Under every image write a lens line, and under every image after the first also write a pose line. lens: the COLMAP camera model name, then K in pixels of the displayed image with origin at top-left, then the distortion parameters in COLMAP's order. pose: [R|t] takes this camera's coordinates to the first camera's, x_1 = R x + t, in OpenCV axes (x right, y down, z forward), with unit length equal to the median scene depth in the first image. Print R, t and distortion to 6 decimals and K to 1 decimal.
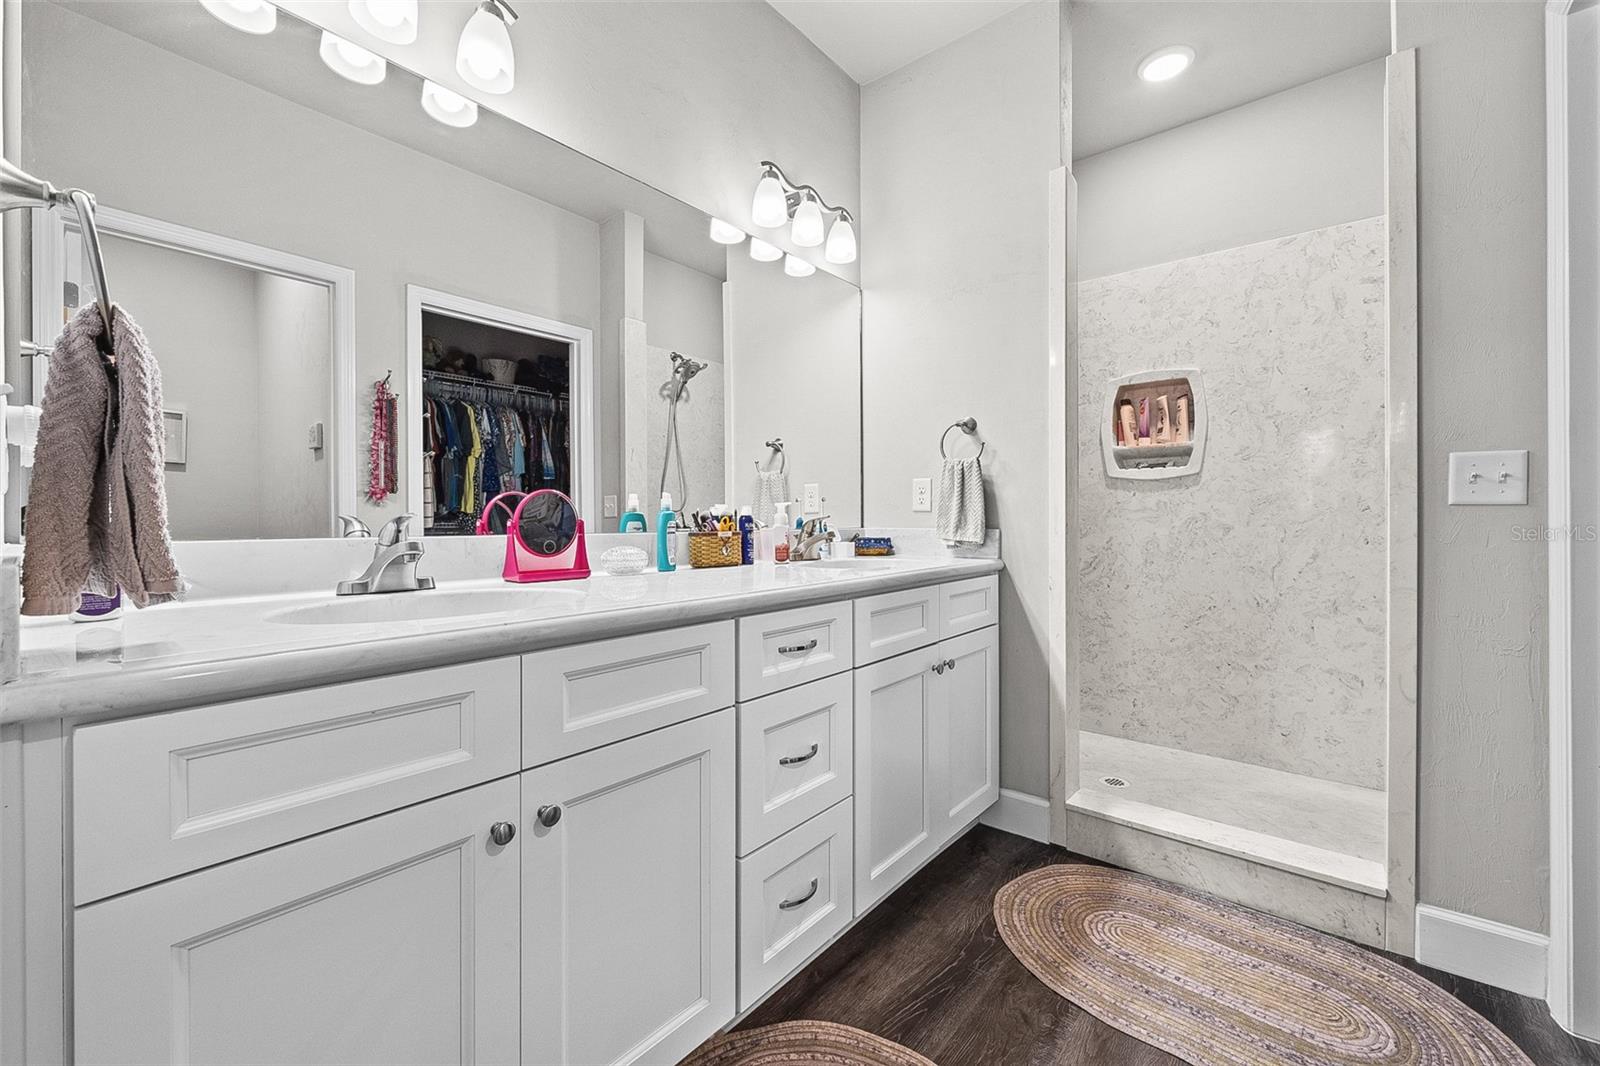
lens RADIAL K [[642.7, 0, 791.1], [0, 642.7, 524.2], [0, 0, 1]] dist [-0.005460, 0.000737]
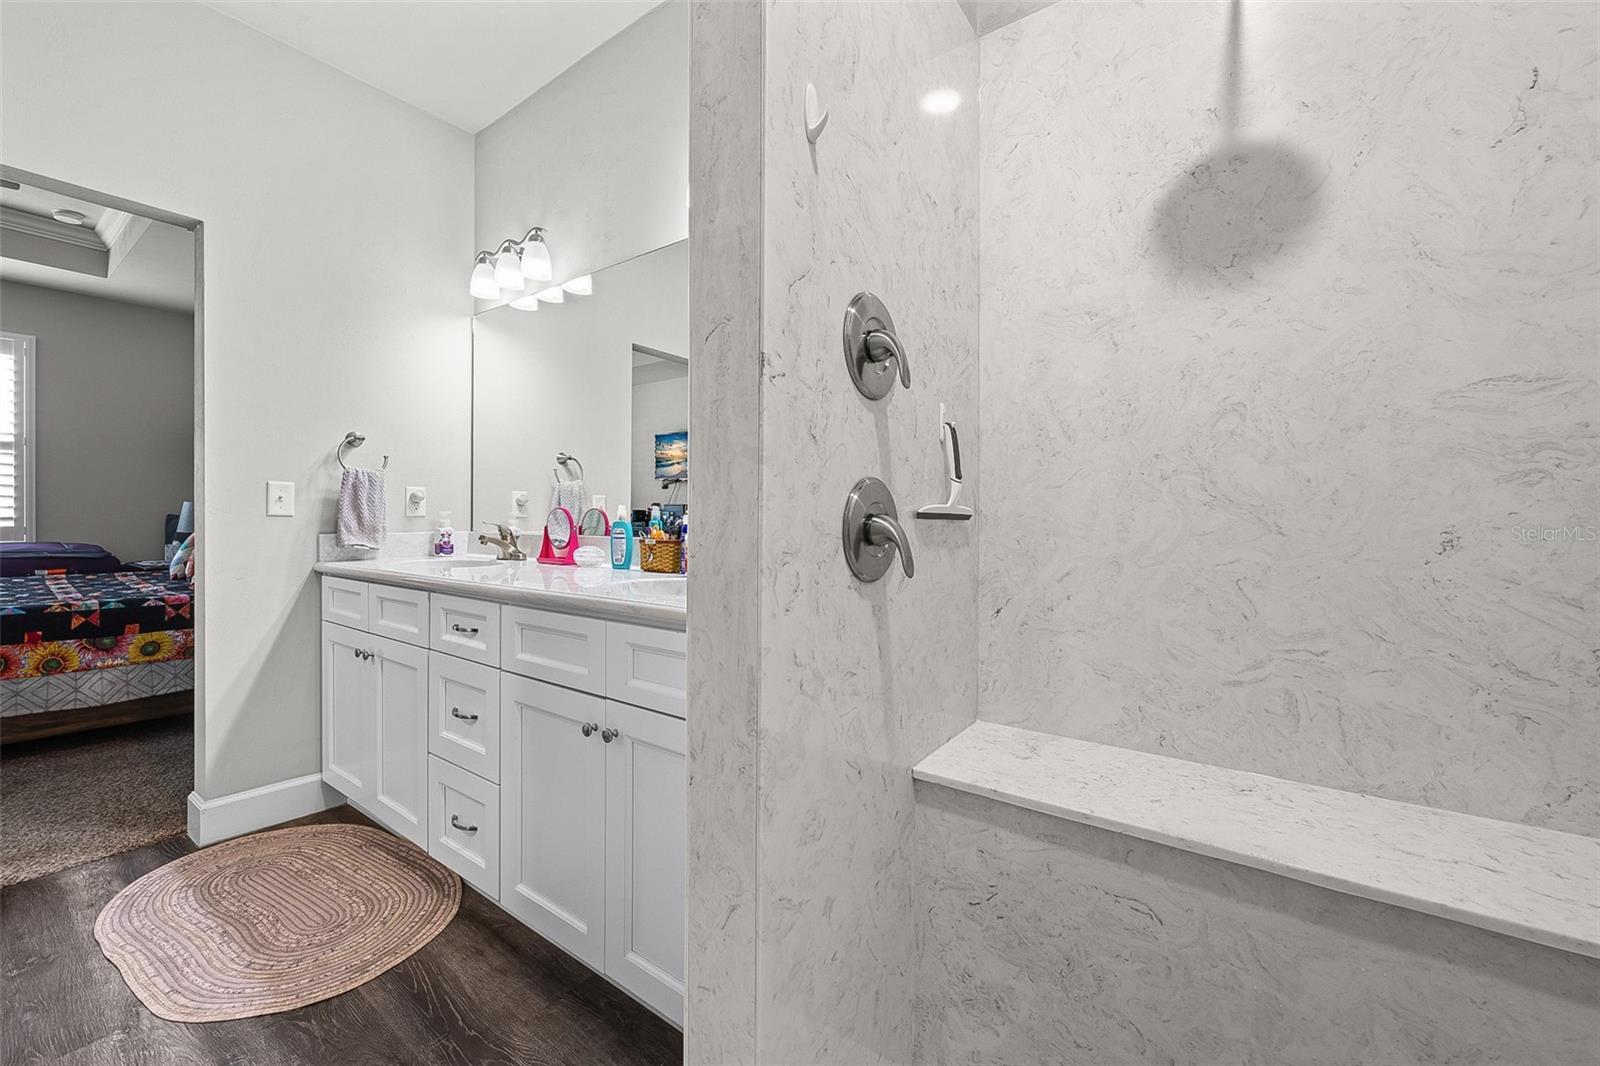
lens RADIAL K [[642.7, 0, 807.7], [0, 642.7, 525.0], [0, 0, 1]] dist [-0.005460, 0.000737]
pose [[0.074174, 0.009428, -0.997201, 1.174220], [-0.013740, 0.999870, 0.008431, -0.030528], [0.997151, 0.013076, 0.074294, 1.398440]]
